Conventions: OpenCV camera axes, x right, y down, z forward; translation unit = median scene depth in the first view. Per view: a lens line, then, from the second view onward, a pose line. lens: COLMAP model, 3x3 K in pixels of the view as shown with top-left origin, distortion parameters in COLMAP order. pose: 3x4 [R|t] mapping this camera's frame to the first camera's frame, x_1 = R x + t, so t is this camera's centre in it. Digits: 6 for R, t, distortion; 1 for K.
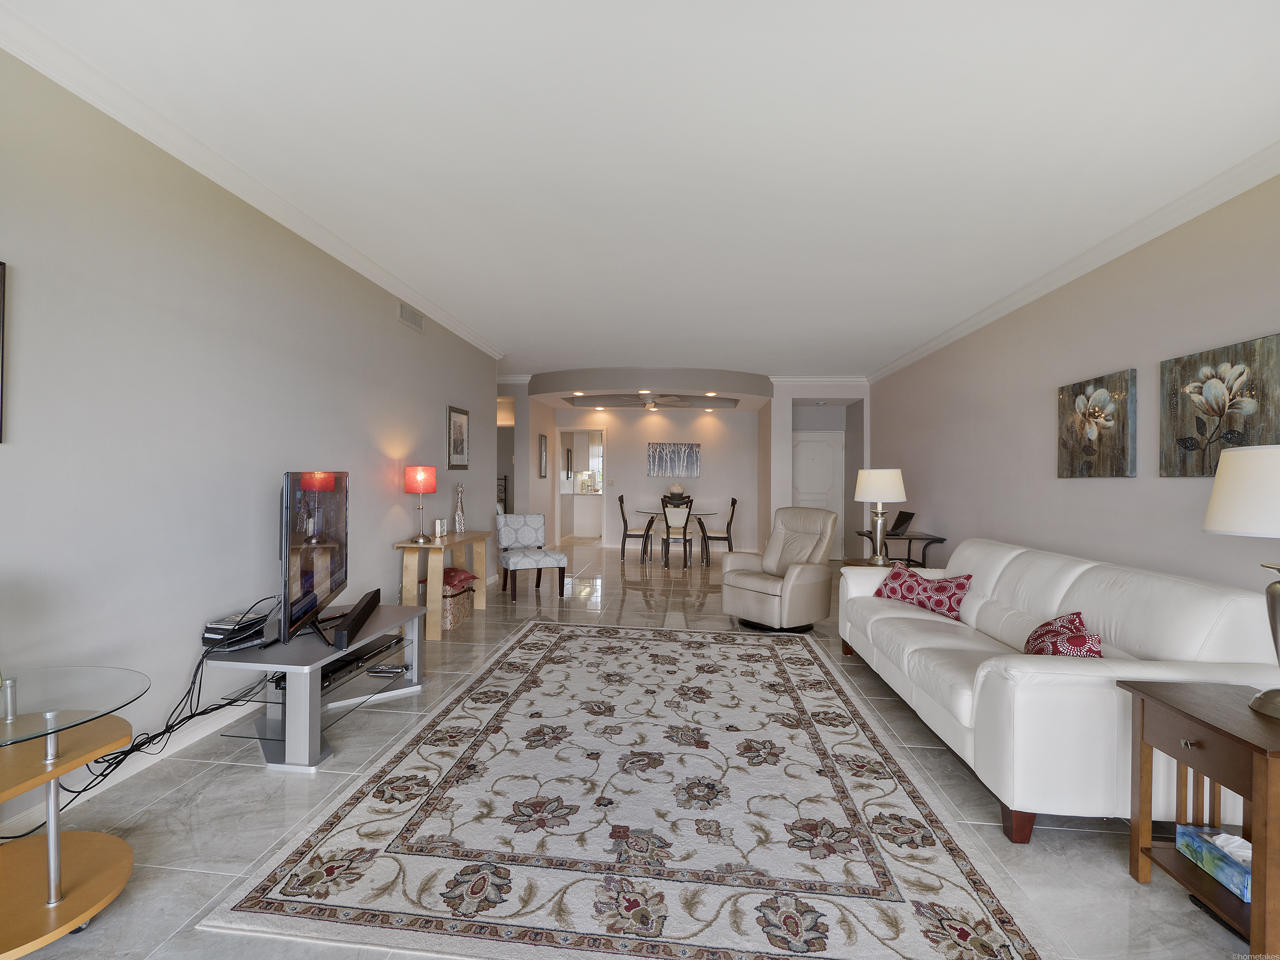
lens RADIAL K [[552.2, 0, 640.0], [0, 552.2, 480.0], [0, 0, 1]] dist [0.001231, 0.000129]
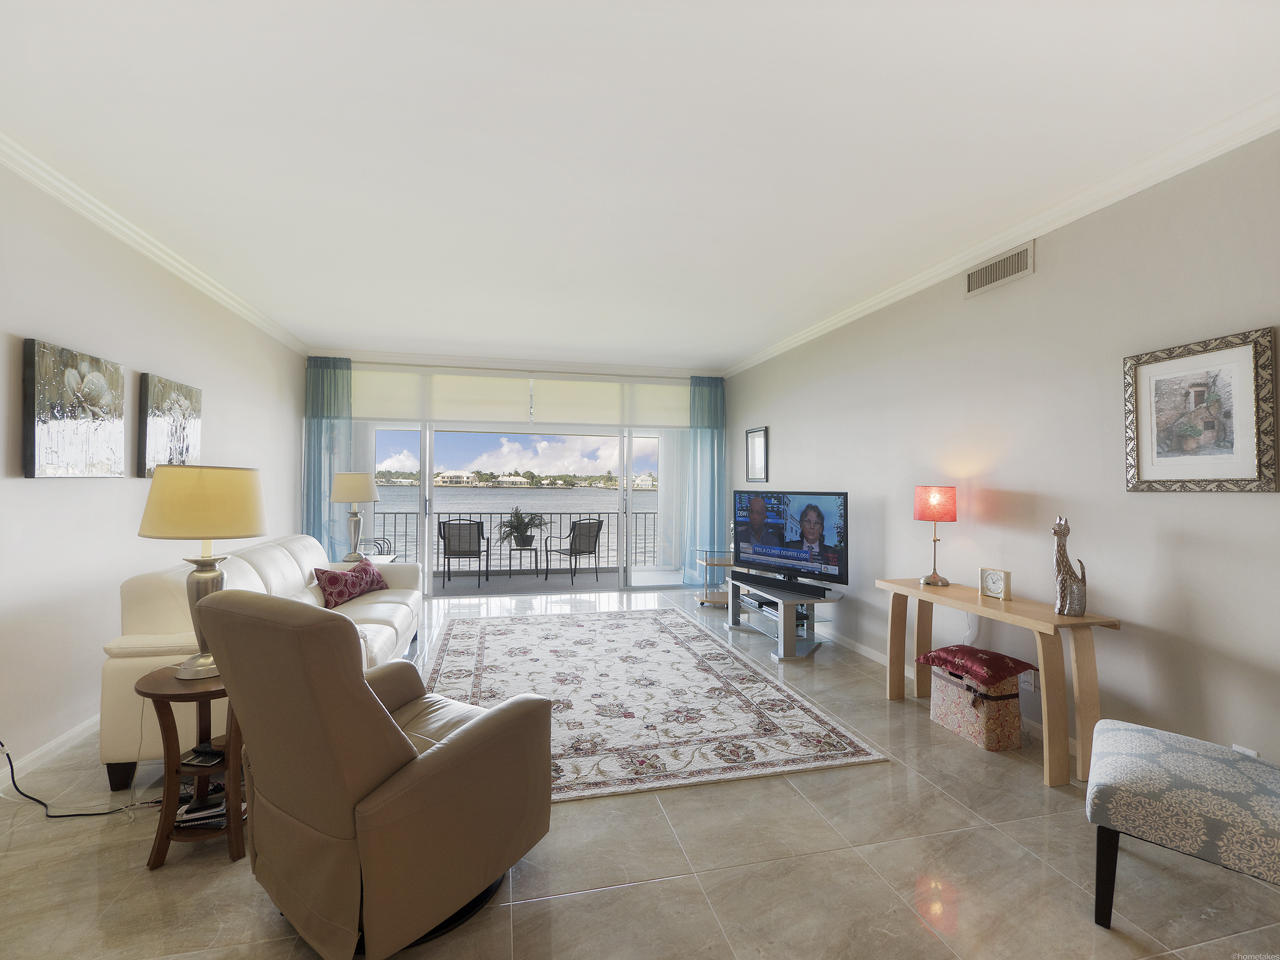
lens RADIAL K [[552.2, 0, 640.0], [0, 552.2, 480.0], [0, 0, 1]] dist [0.001231, 0.000129]
pose [[-0.944412, -0.031282, -0.327272, 0.318449], [-0.030999, 0.999501, -0.006083, -0.022597], [0.327298, 0.004400, -0.944911, 1.979760]]
